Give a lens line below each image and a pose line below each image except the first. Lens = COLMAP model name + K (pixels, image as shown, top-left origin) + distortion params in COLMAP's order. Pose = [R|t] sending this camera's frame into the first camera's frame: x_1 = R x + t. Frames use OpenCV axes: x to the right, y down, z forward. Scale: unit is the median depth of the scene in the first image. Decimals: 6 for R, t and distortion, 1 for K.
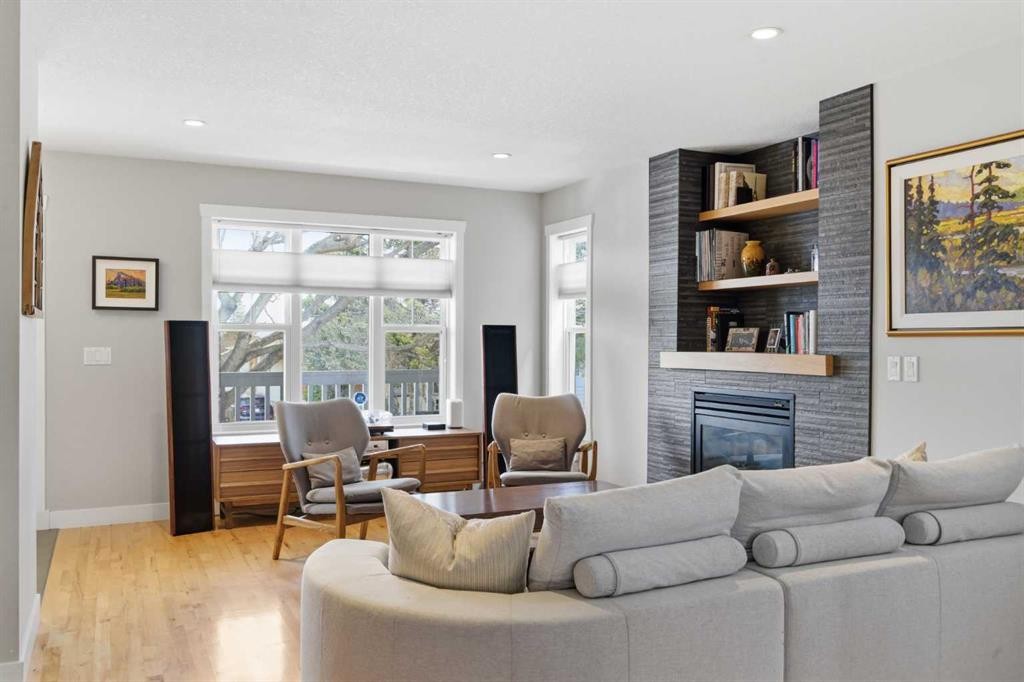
lens RADIAL K [[850.8, 0, 512.0], [0, 850.8, 341.0], [0, 0, 1]] dist [-0.002472, -0.004847]
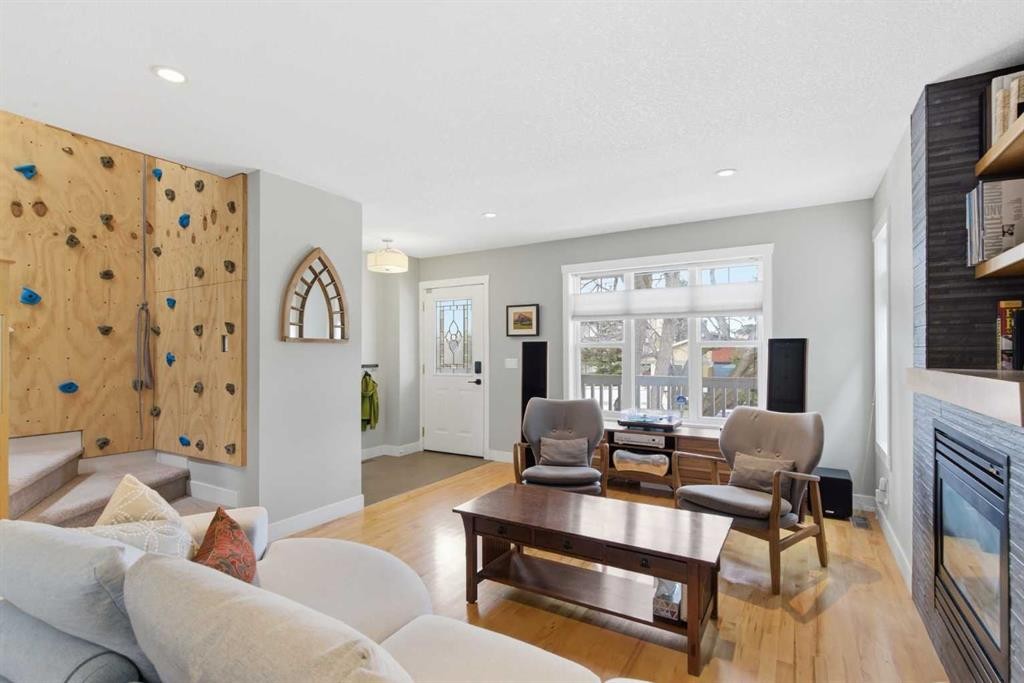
lens RADIAL K [[483.5, 0, 510.7], [0, 483.5, 349.7], [0, 0, 1]] dist [-0.000713, -0.000527]
pose [[0.550790, -0.010863, -0.834573, 0.343233], [0.002175, 0.999931, -0.011580, 0.000685], [0.834641, 0.004563, 0.550776, 0.488970]]
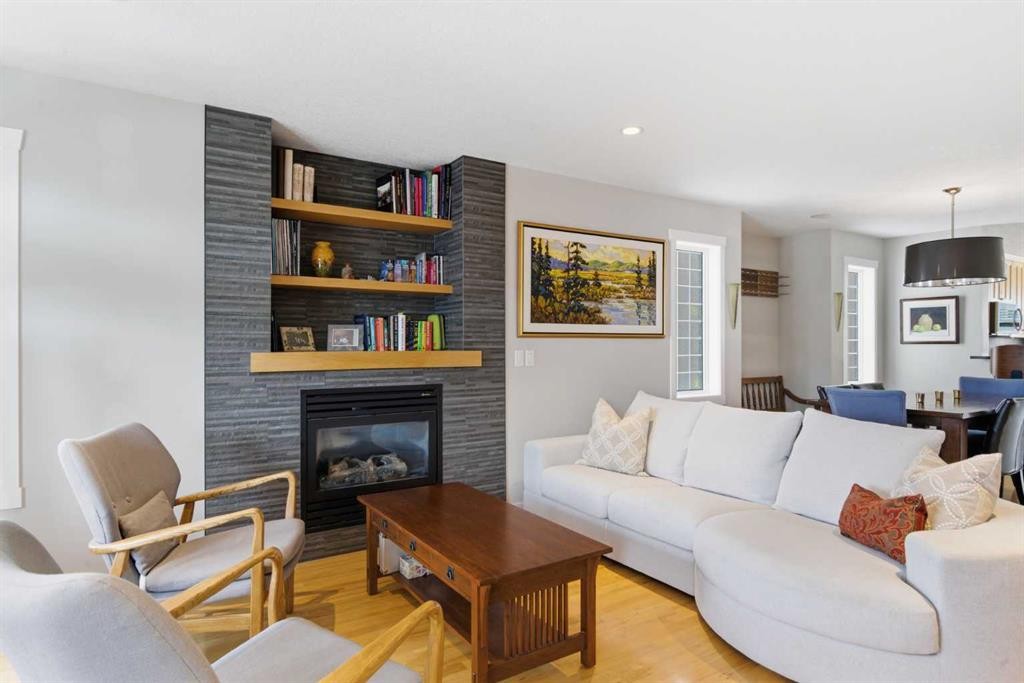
lens RADIAL K [[554.8, 0, 512.0], [0, 554.8, 341.5], [0, 0, 1]] dist [0.003854, -0.001386]
pose [[-0.106693, -0.003305, 0.994287, -0.396194], [-0.001516, 0.999994, 0.003161, -0.000754], [-0.994291, -0.001170, -0.106697, 0.822832]]
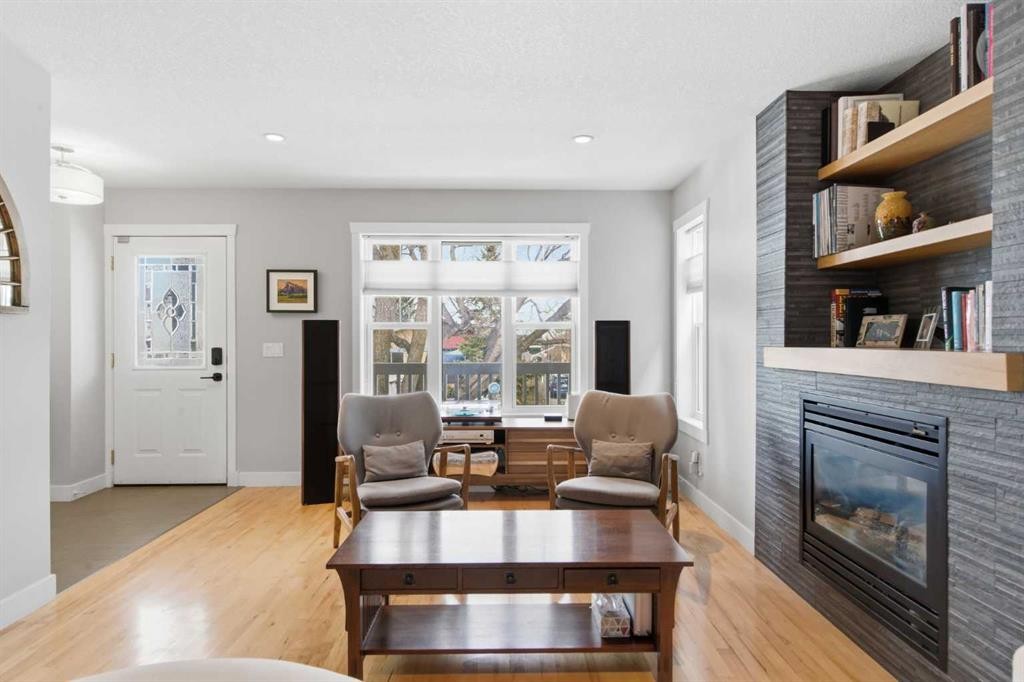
lens RADIAL K [[554.8, 0, 512.0], [0, 554.8, 341.0], [0, 0, 1]] dist [0.003854, -0.001386]
pose [[0.909507, -0.003137, -0.415677, 0.179623], [0.003521, 0.999994, 0.000159, 0.005892], [0.415674, -0.001608, 0.909512, 0.427237]]
